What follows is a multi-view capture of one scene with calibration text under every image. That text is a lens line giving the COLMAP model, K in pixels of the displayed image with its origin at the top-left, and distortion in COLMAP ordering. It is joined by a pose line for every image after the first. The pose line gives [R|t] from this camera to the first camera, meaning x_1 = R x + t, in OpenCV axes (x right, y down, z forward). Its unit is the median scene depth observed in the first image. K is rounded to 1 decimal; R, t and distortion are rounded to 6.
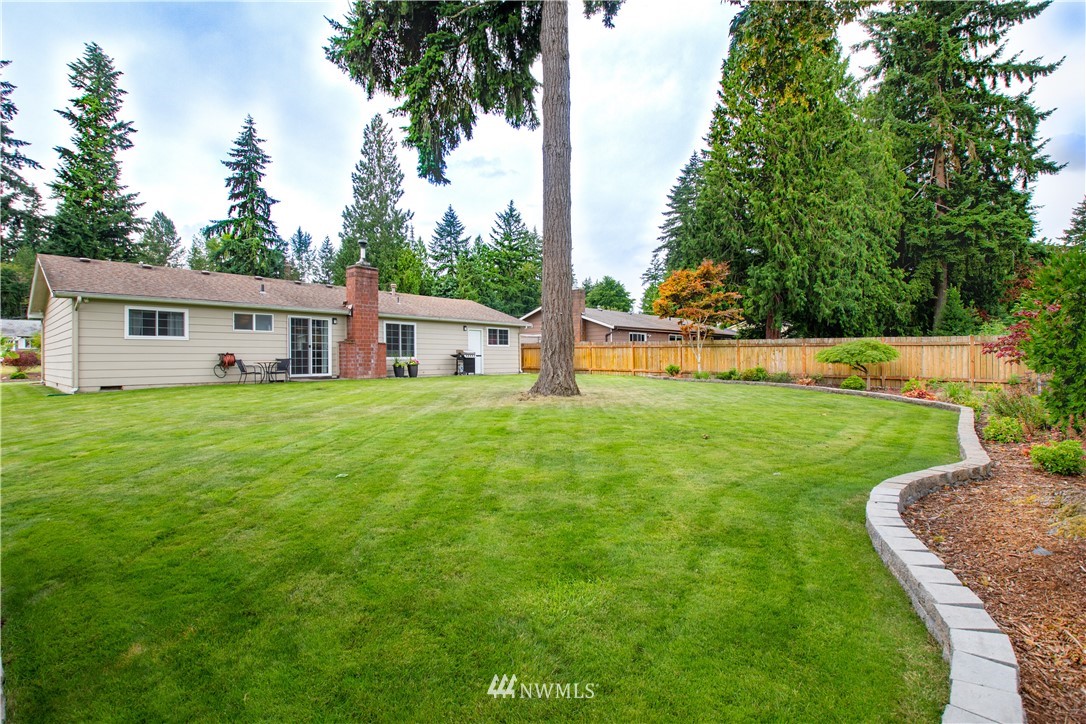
lens RADIAL K [[505.3, 0, 543.0], [0, 505.3, 362.0], [0, 0, 1]] dist [-0.016867, -0.009289]
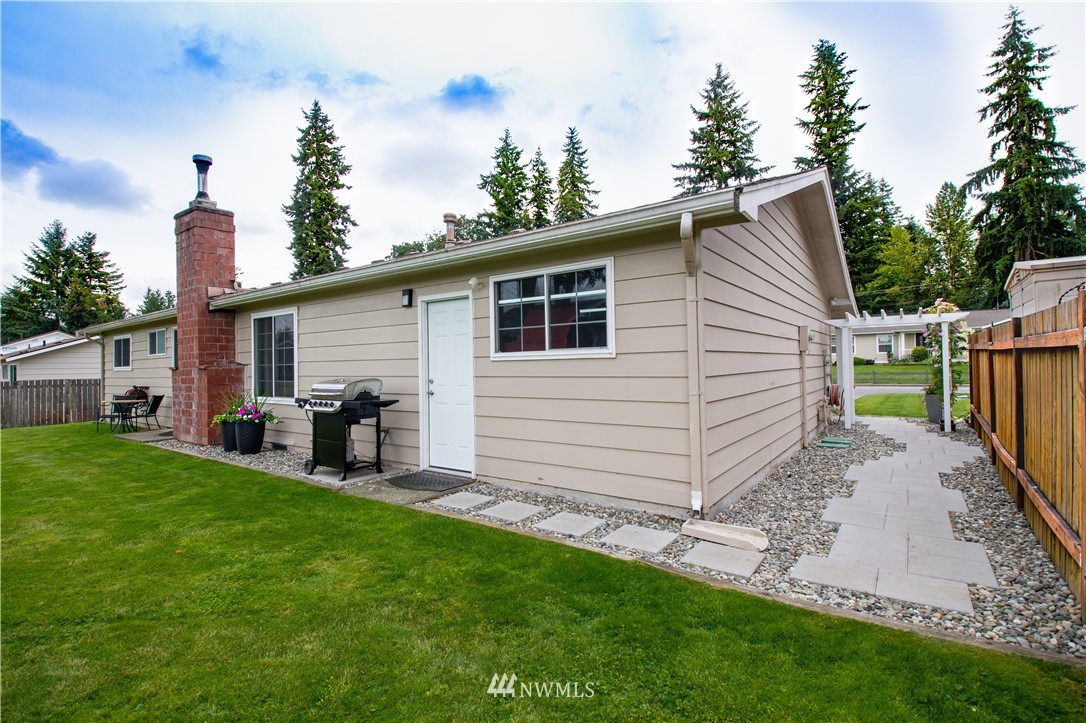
lens RADIAL K [[505.3, 0, 543.0], [0, 505.3, 361.5], [0, 0, 1]] dist [-0.016867, -0.009289]
pose [[0.067845, -0.001755, -0.997694, 0.084907], [0.014493, 0.999895, -0.000773, -0.021254], [0.997591, -0.014407, 0.067863, 0.713628]]
